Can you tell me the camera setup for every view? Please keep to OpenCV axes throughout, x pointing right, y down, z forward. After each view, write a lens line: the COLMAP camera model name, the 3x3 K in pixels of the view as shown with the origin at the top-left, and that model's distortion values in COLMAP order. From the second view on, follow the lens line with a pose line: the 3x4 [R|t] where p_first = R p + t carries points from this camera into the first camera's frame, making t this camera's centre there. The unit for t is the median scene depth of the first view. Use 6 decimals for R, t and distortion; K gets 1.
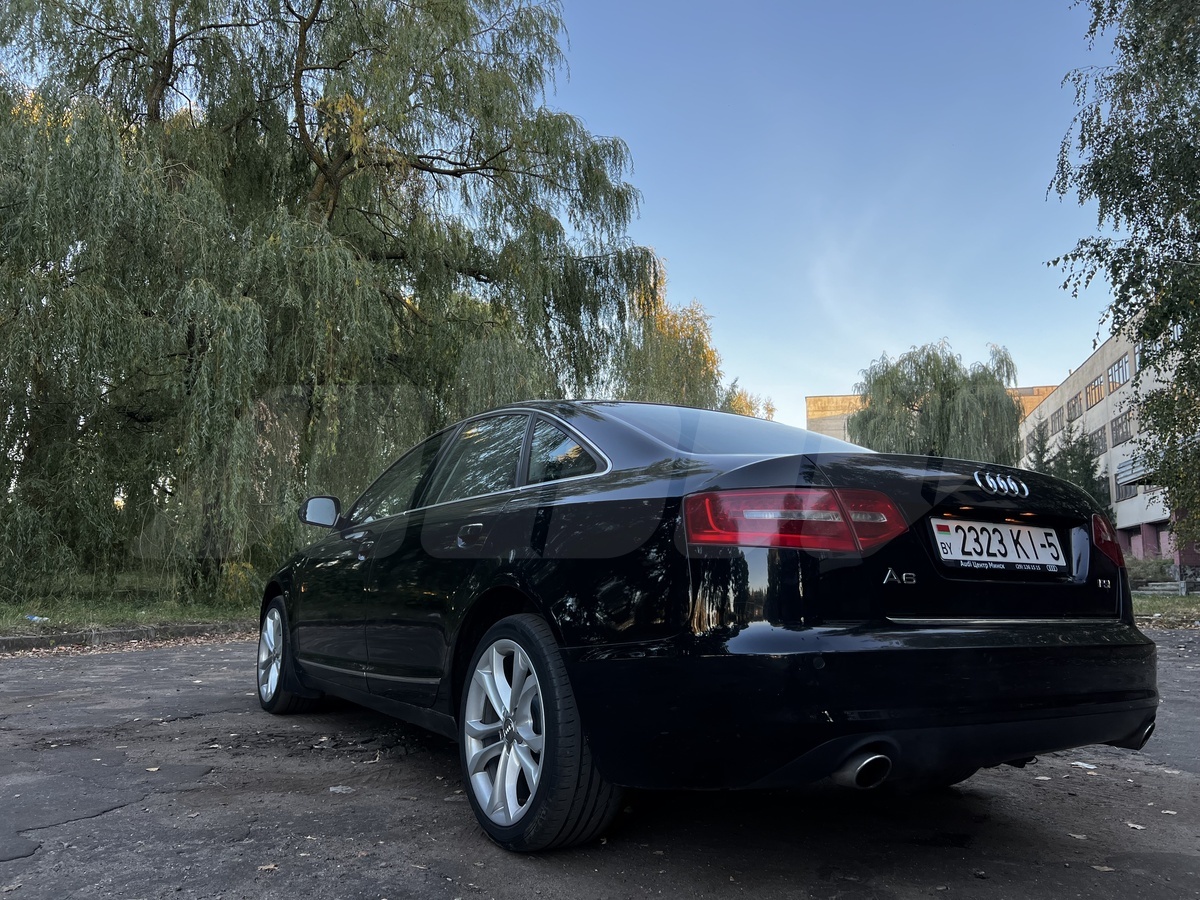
lens RADIAL K [[898.5, 0, 600.2], [0, 898.5, 443.4], [0, 0, 1]] dist [0.065875, -0.122670]
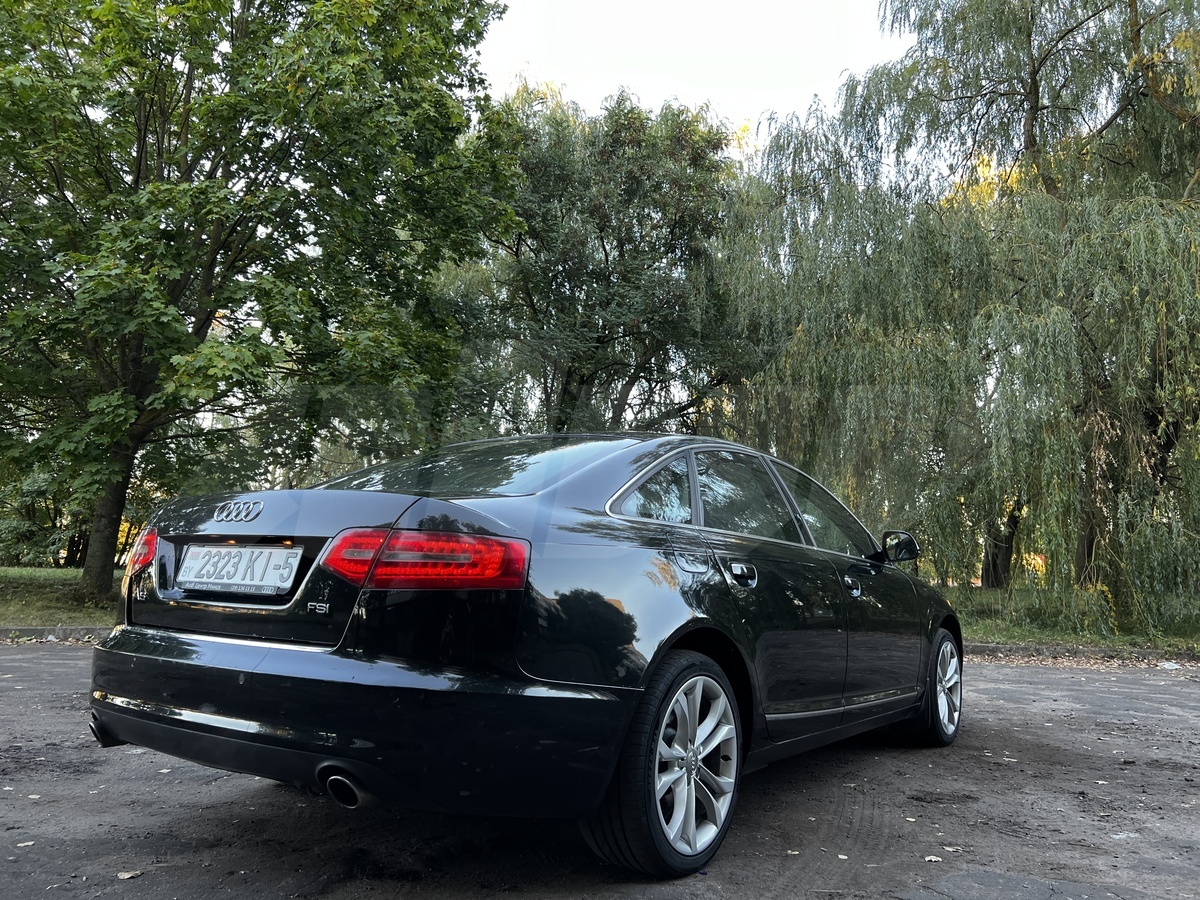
lens RADIAL K [[898.5, 0, 600.2], [0, 898.5, 443.4], [0, 0, 1]] dist [0.065875, -0.122670]
pose [[0.387456, -0.131803, -0.912418, 0.268115], [0.110843, 0.989207, -0.095826, 0.019384], [0.915200, -0.064007, 0.397884, 0.160779]]
